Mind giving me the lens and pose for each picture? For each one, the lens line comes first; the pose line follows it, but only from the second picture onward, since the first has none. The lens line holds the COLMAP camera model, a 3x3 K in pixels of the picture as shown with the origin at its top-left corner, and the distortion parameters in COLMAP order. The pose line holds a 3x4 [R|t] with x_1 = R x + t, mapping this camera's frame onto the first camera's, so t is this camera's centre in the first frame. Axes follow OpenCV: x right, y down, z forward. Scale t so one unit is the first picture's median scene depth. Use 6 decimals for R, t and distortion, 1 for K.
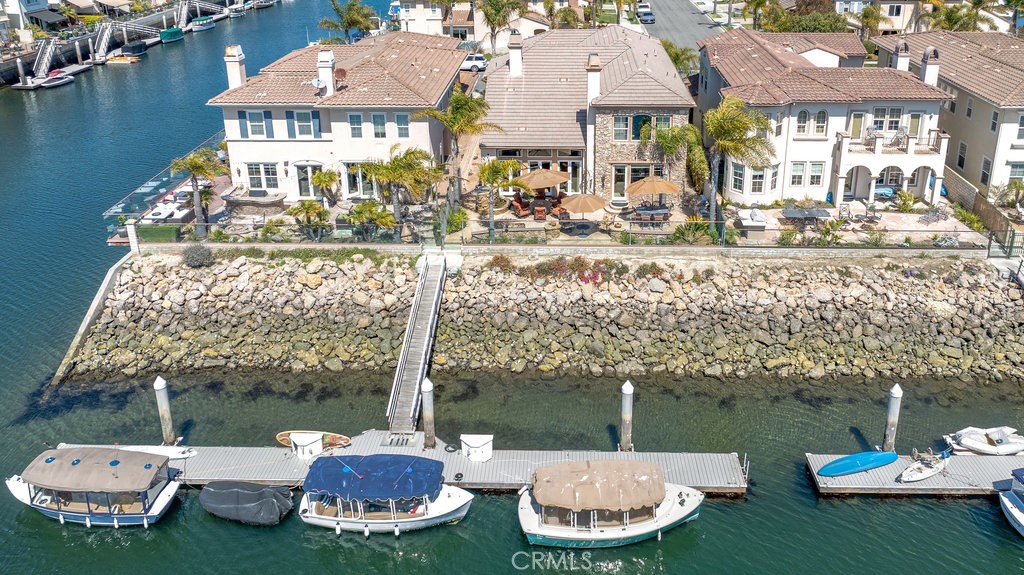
lens RADIAL K [[799.2, 0, 550.7], [0, 799.2, 168.5], [0, 0, 1]] dist [-0.010060, -0.009311]
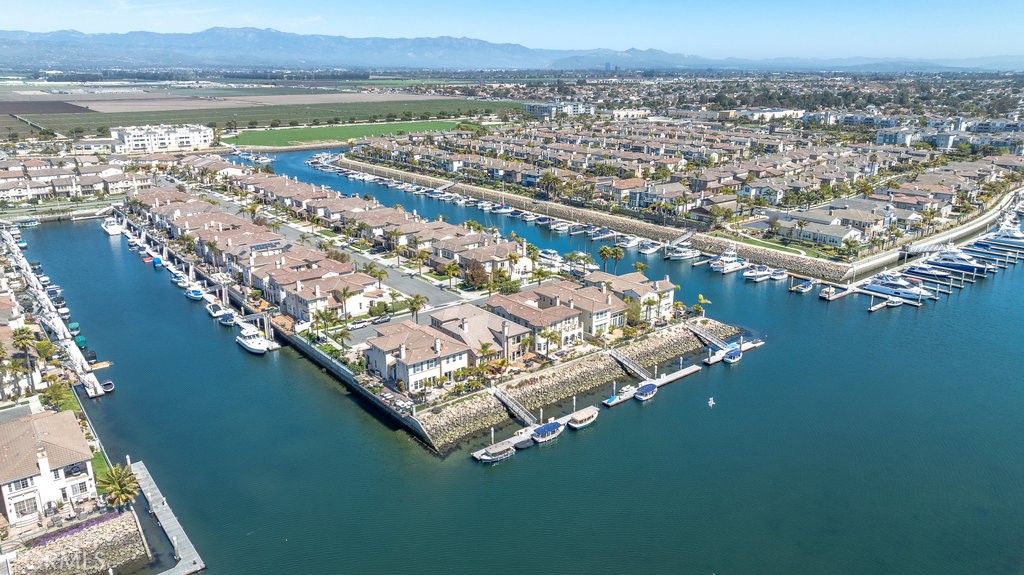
lens RADIAL K [[717.0, 0, 512.0], [0, 717.0, 287.5], [0, 0, 1]] dist [-0.003989, -0.002861]
pose [[0.764161, -0.186157, 0.617579, -1.914573], [0.211483, 0.976832, 0.032769, -0.408707], [-0.609372, 0.105567, 0.785826, -1.537677]]
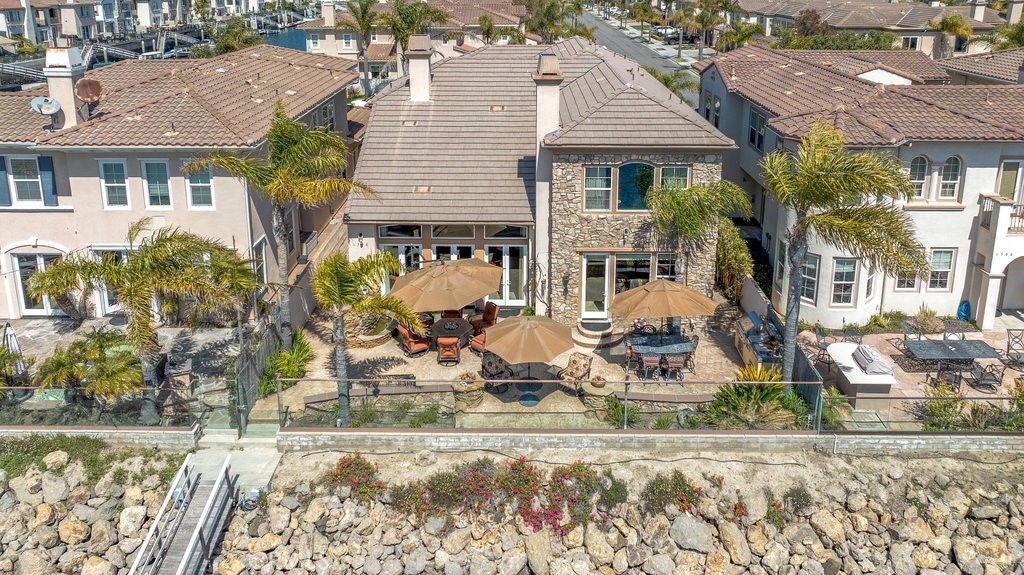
lens RADIAL K [[743.8, 0, 514.6], [0, 743.8, 143.1], [0, 0, 1]] dist [-0.010835, -0.005606]
pose [[0.999843, 0.001750, 0.017656, 0.023651], [0.000169, 0.994135, -0.108143, -0.028419], [-0.017742, 0.108129, 0.993979, 0.536247]]
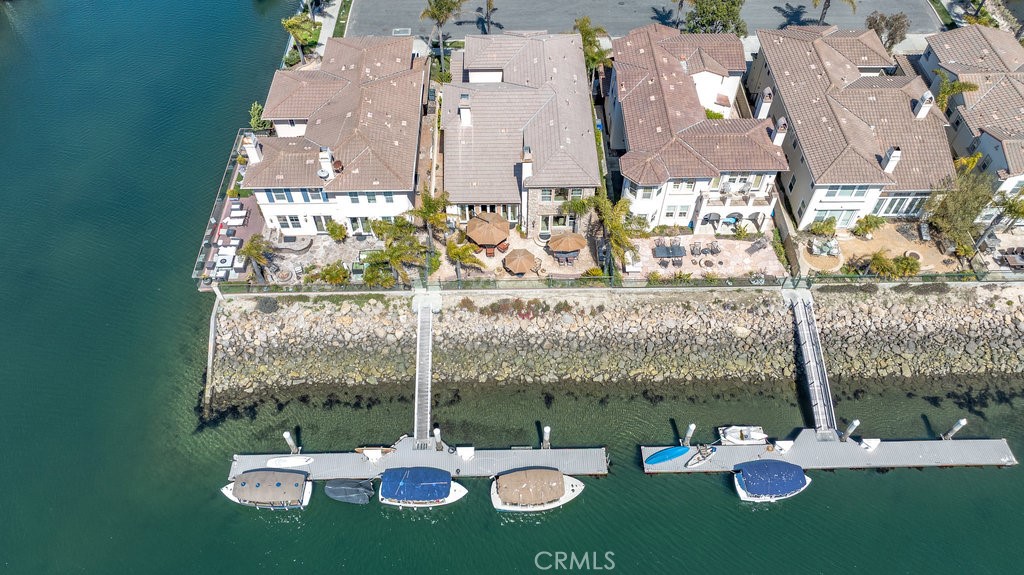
lens RADIAL K [[717.0, 0, 512.0], [0, 717.0, 287.5], [0, 0, 1]] dist [-0.003989, -0.002861]
pose [[0.998915, -0.032629, 0.033232, -0.020716], [0.008893, 0.834056, 0.551608, -0.662470], [-0.045716, -0.550713, 0.833442, -0.137363]]
